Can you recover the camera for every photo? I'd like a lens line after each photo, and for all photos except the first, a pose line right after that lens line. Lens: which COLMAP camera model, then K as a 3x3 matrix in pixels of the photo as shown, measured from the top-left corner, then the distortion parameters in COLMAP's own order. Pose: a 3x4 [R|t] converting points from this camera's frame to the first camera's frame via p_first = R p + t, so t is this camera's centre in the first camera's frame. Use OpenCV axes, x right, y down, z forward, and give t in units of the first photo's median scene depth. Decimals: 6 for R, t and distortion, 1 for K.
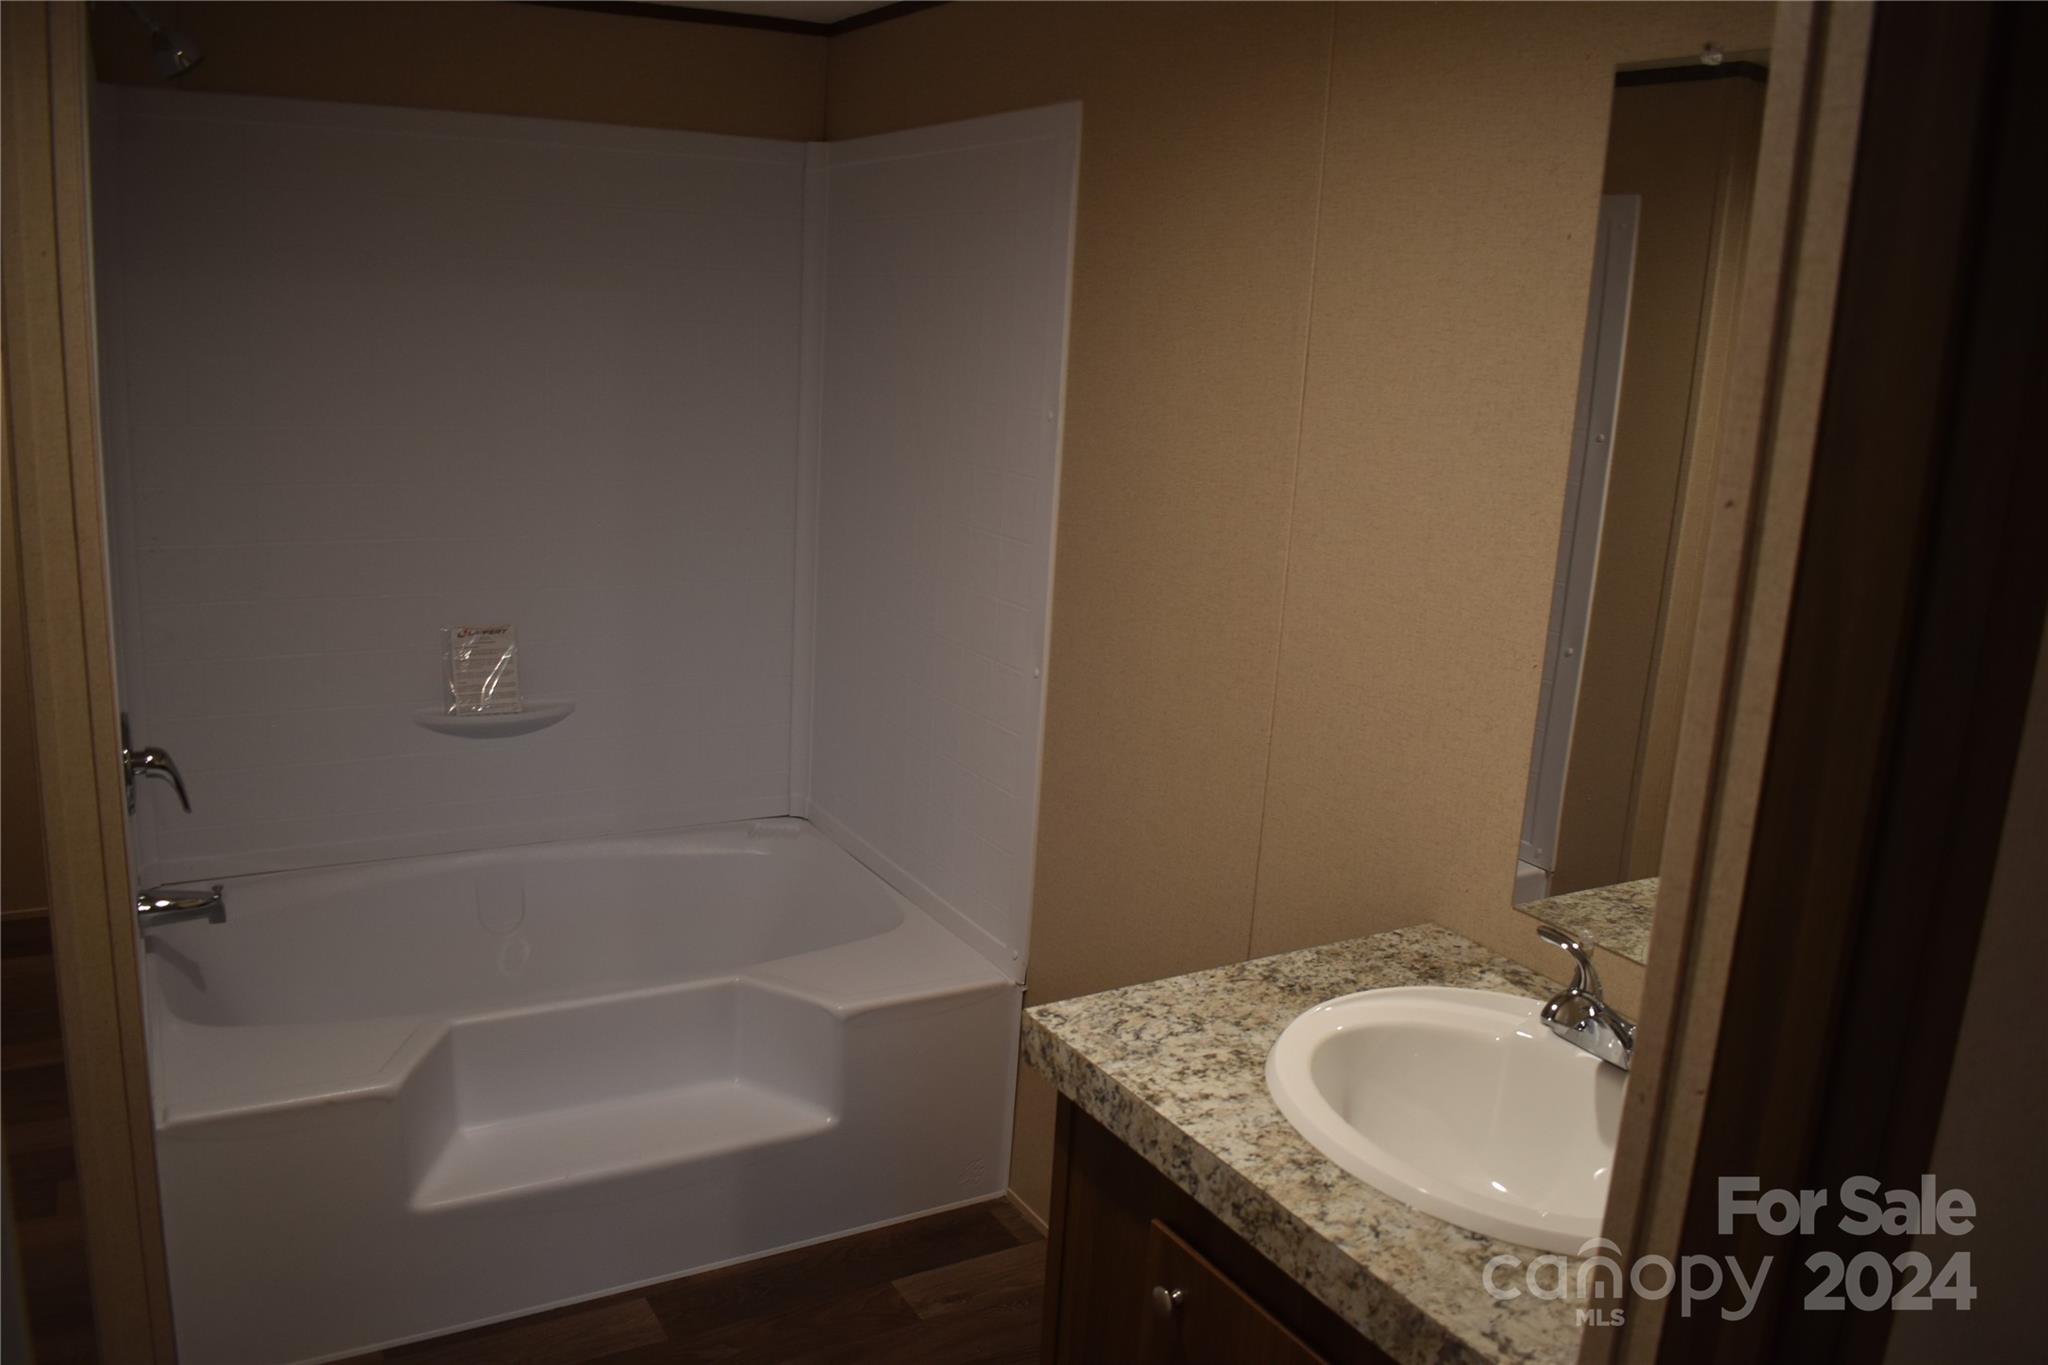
lens RADIAL K [[1591.9, 0, 1025.5], [0, 1591.9, 686.0], [0, 0, 1]] dist [-0.098341, 0.019074]
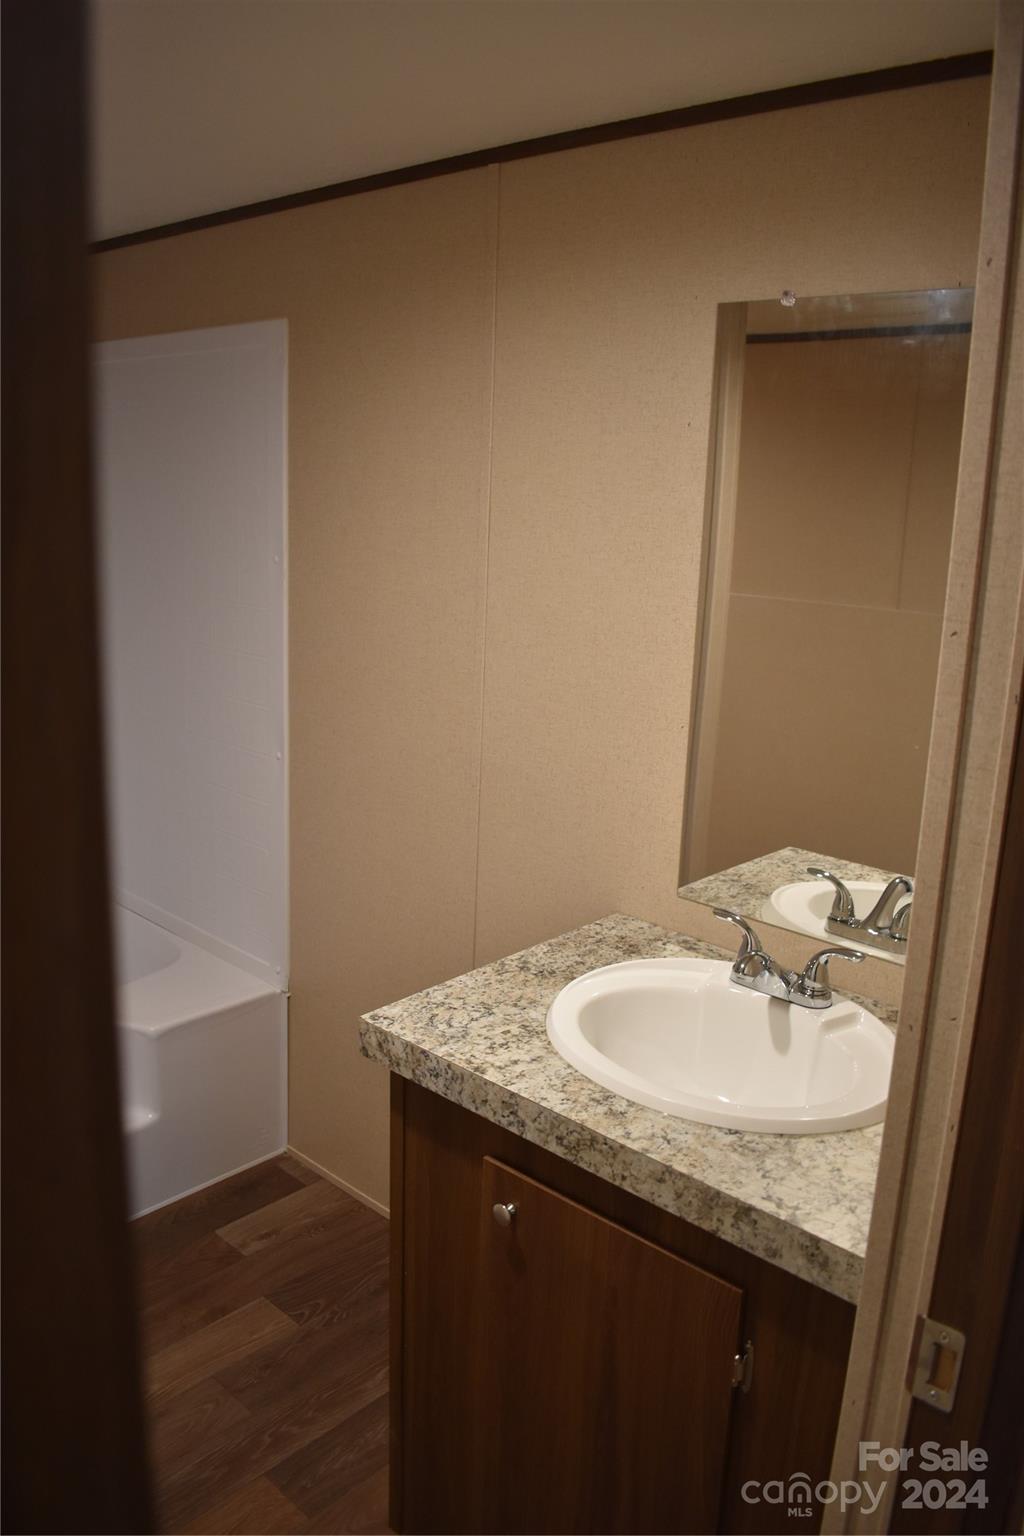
lens RADIAL K [[1193.9, 0, 499.5], [0, 1193.9, 764.0], [0, 0, 1]] dist [-0.098341, 0.019074]
pose [[0.958950, -0.090245, 0.268834, -0.150762], [0.084345, 0.995875, 0.033442, -0.034196], [-0.270743, -0.009395, 0.962606, 0.009721]]
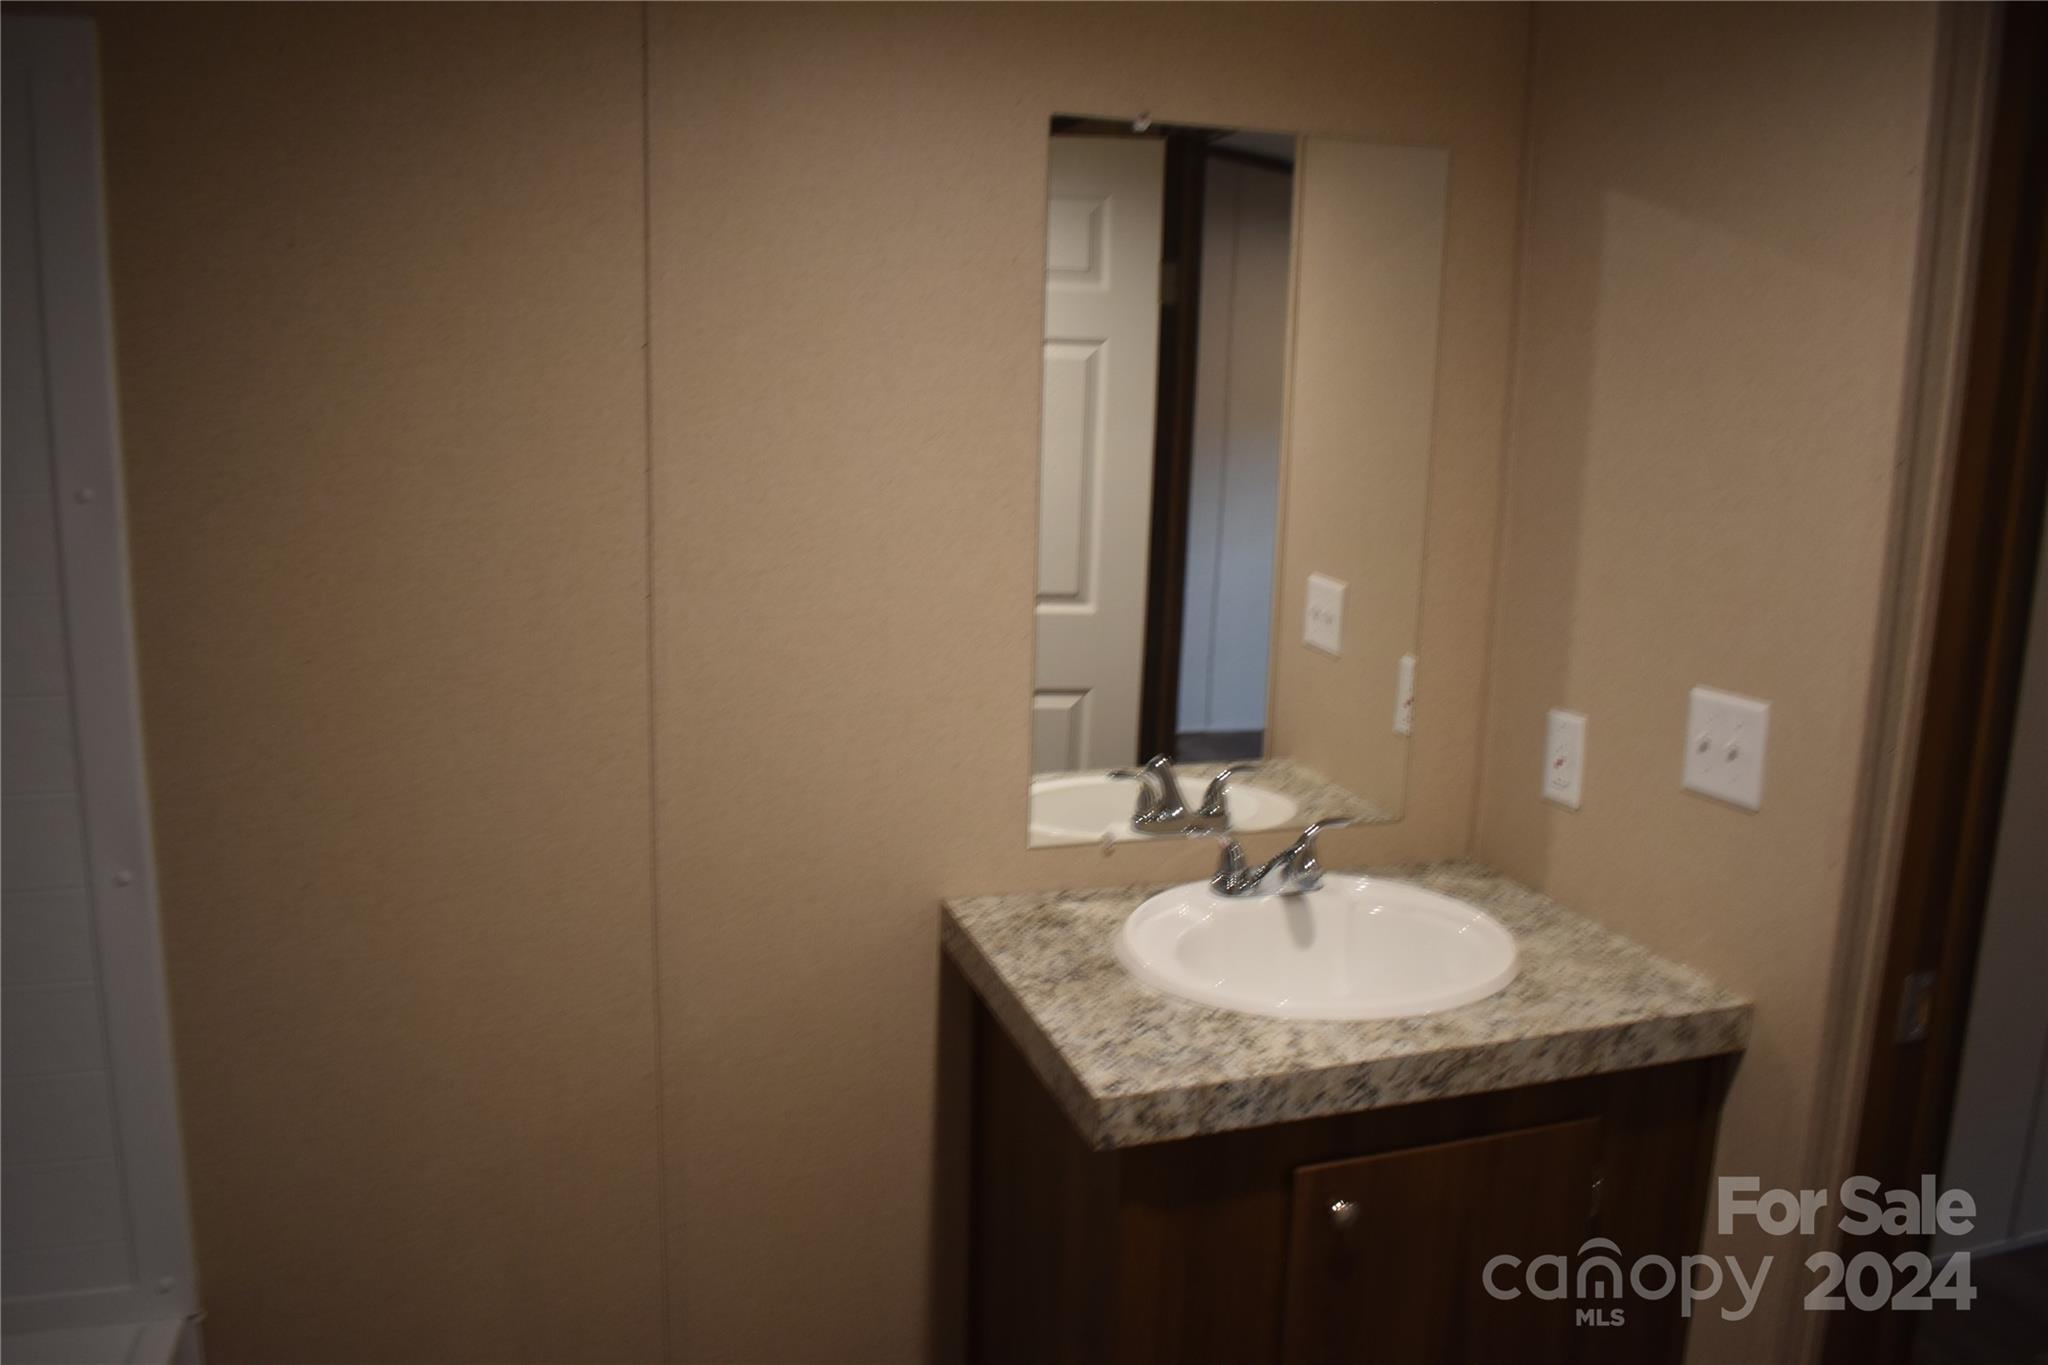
lens RADIAL K [[1591.9, 0, 1021.7], [0, 1591.9, 697.1], [0, 0, 1]] dist [-0.098341, 0.019074]
pose [[0.215380, -0.249116, 0.944221, -0.915012], [0.209447, 0.956196, 0.204500, -0.244333], [-0.953805, 0.153719, 0.258122, 0.839902]]
